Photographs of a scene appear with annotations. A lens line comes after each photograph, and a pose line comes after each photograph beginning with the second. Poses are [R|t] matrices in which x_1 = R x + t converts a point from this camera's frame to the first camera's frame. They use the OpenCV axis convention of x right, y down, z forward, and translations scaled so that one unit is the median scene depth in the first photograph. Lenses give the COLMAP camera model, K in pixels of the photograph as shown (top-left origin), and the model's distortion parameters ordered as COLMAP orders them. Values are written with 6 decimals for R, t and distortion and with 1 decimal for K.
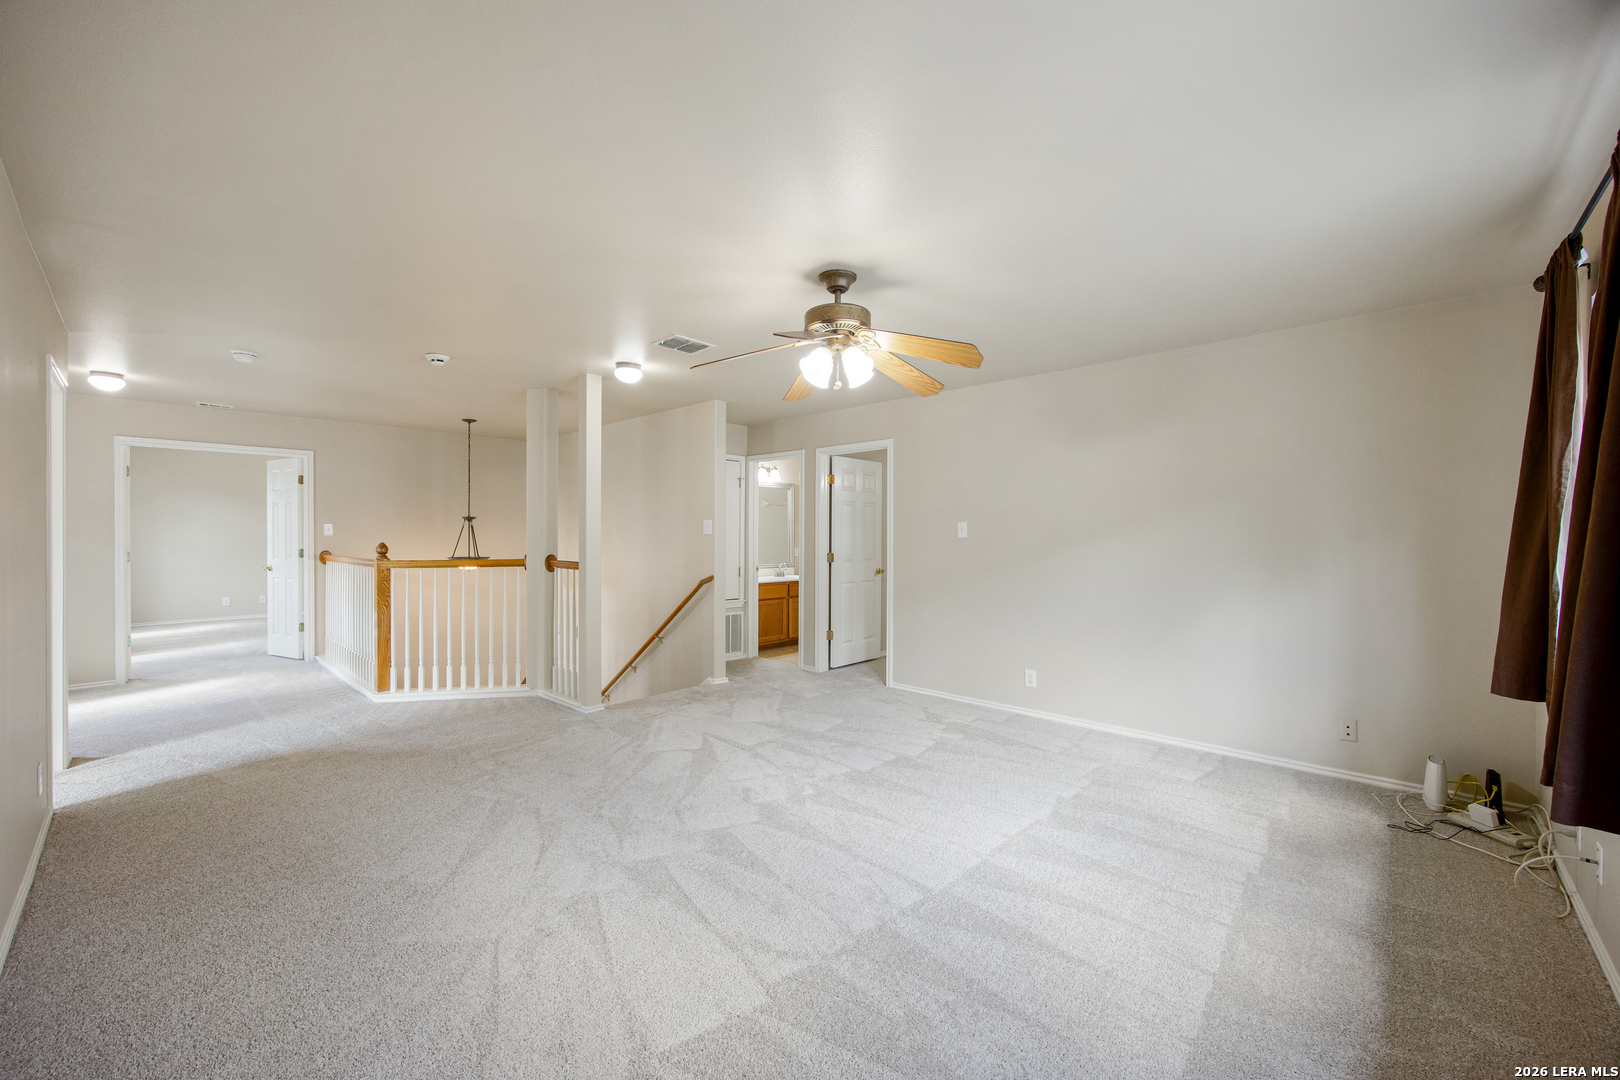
lens RADIAL K [[629.4, 0, 809.2], [0, 629.4, 541.3], [0, 0, 1]] dist [-0.000742, 0.000364]
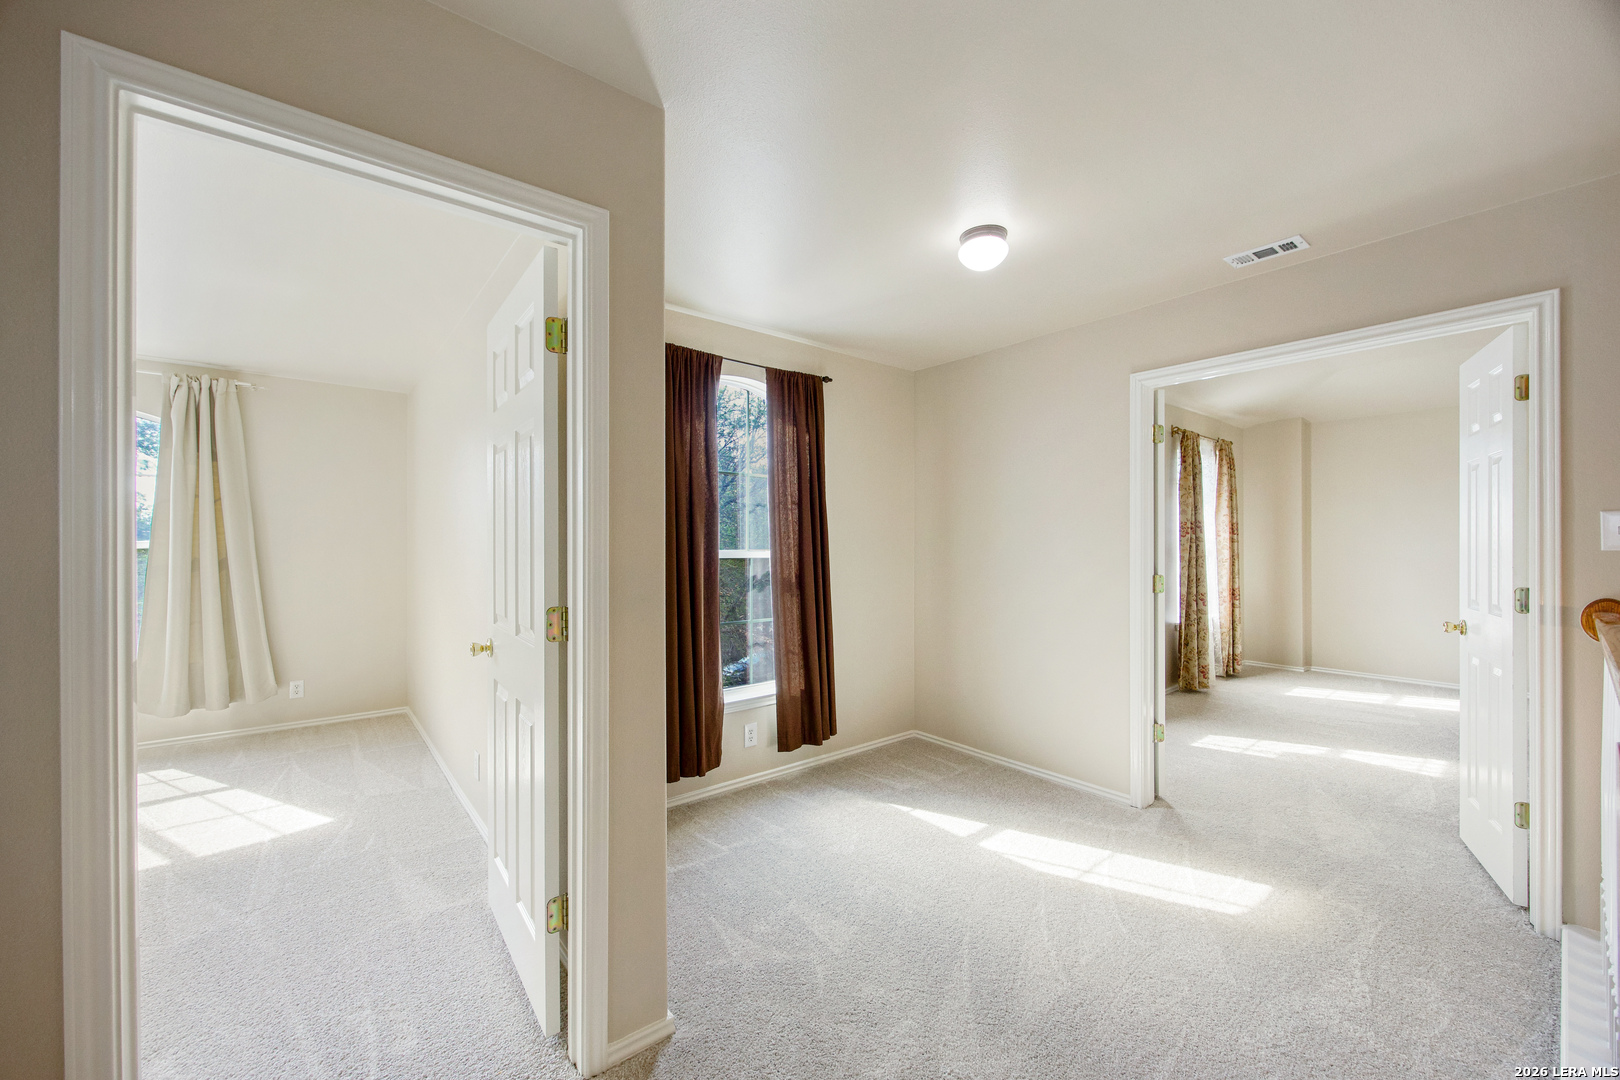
lens RADIAL K [[629.4, 0, 810.5], [0, 629.4, 544.9], [0, 0, 1]] dist [-0.000742, 0.000364]
pose [[-0.129517, -0.005377, -0.991563, -0.416174], [-0.007252, 0.999964, -0.004476, -0.006561], [0.991551, 0.006612, -0.129551, 0.659313]]
